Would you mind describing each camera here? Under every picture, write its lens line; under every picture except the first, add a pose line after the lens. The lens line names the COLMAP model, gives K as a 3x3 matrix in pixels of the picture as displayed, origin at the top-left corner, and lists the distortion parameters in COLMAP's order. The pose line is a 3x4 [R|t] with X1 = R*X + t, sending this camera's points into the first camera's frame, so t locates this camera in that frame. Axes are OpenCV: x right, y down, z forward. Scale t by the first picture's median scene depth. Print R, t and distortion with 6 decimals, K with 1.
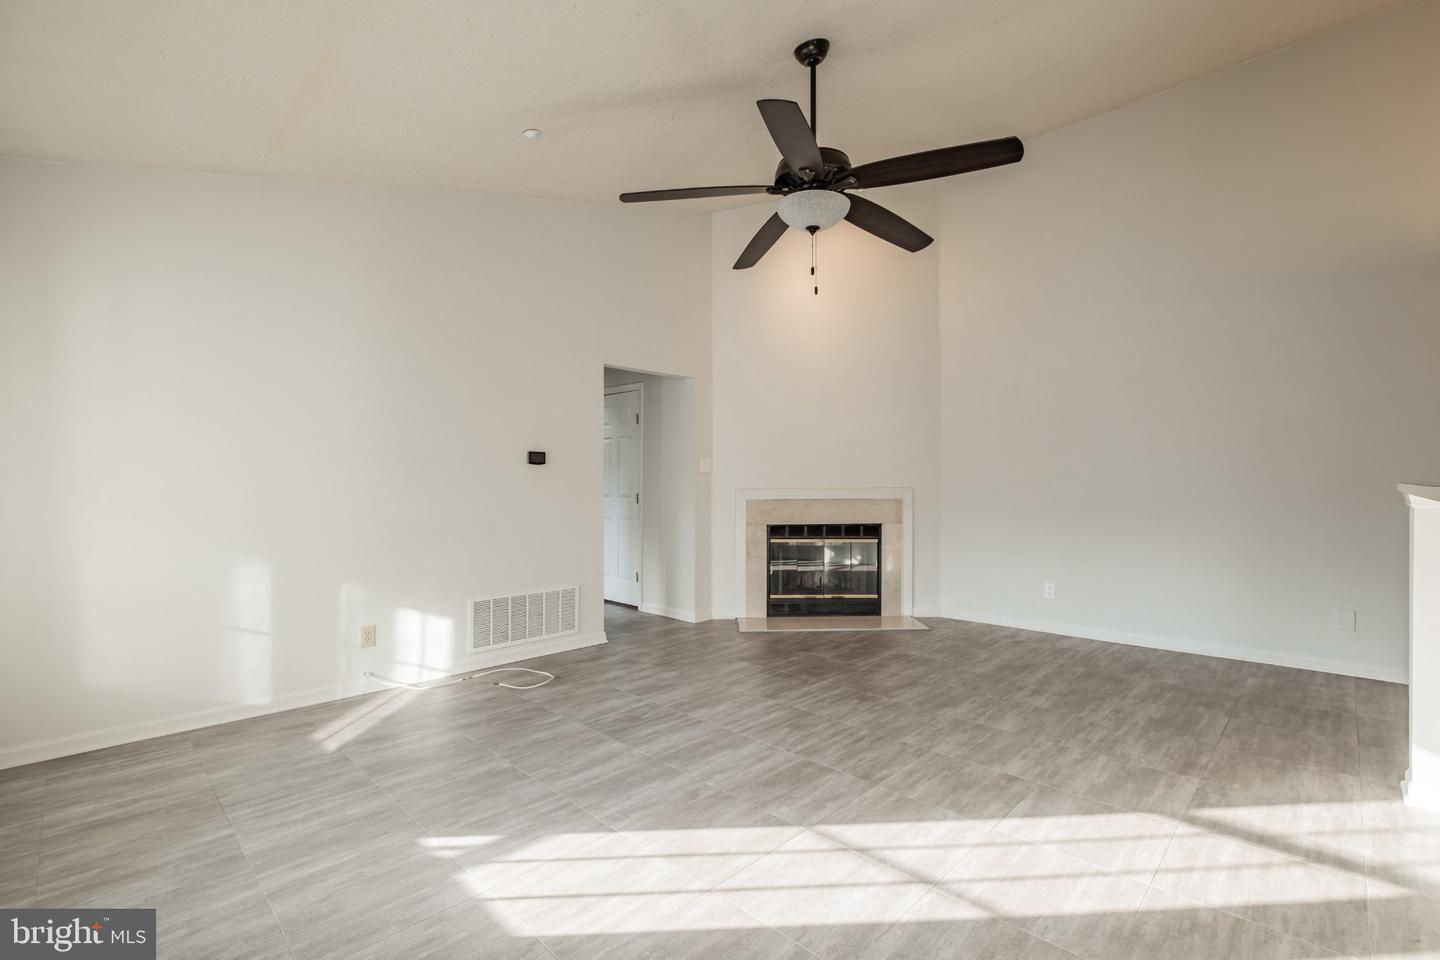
lens RADIAL K [[632.0, 0, 720.0], [0, 632.0, 480.0], [0, 0, 1]] dist [0.000682, 0.000139]
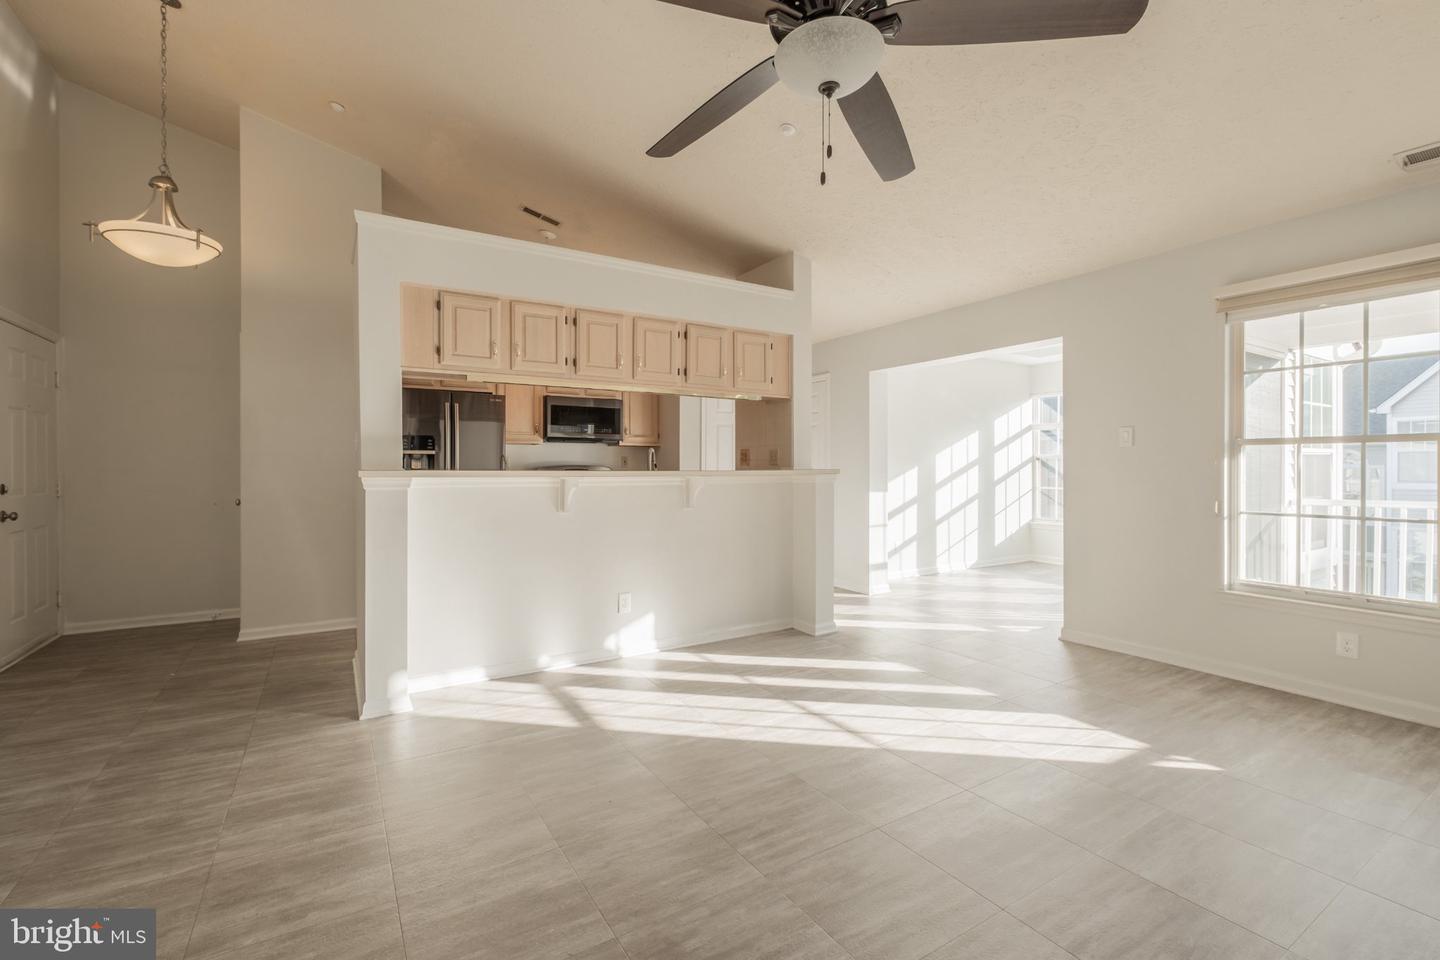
lens RADIAL K [[632.0, 0, 720.0], [0, 632.0, 480.0], [0, 0, 1]] dist [0.000682, 0.000139]
pose [[-0.972276, 0.002054, 0.233827, 0.131115], [0.004520, 0.999940, 0.010008, 0.014502], [-0.233792, 0.010788, -0.972227, 2.123074]]
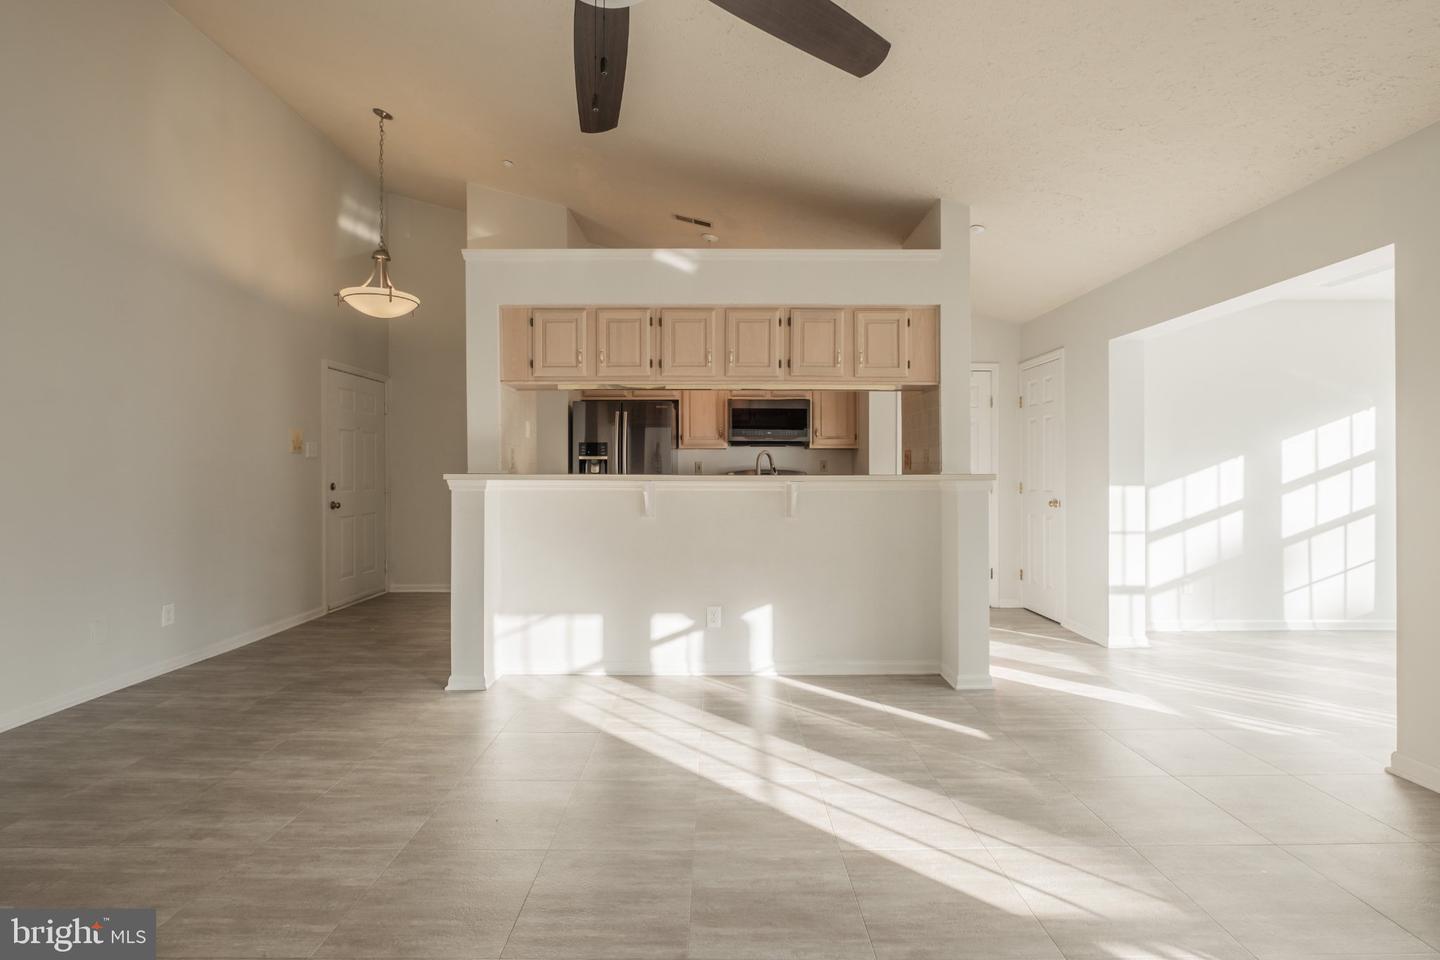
lens RADIAL K [[641.5, 0, 720.0], [0, 641.5, 480.0], [0, 0, 1]] dist [-0.000069, 0.000131]
pose [[-0.703508, -0.001529, 0.710686, -0.371955], [-0.002493, 0.999997, -0.000316, 0.018801], [-0.710683, -0.001994, -0.703509, 1.655045]]
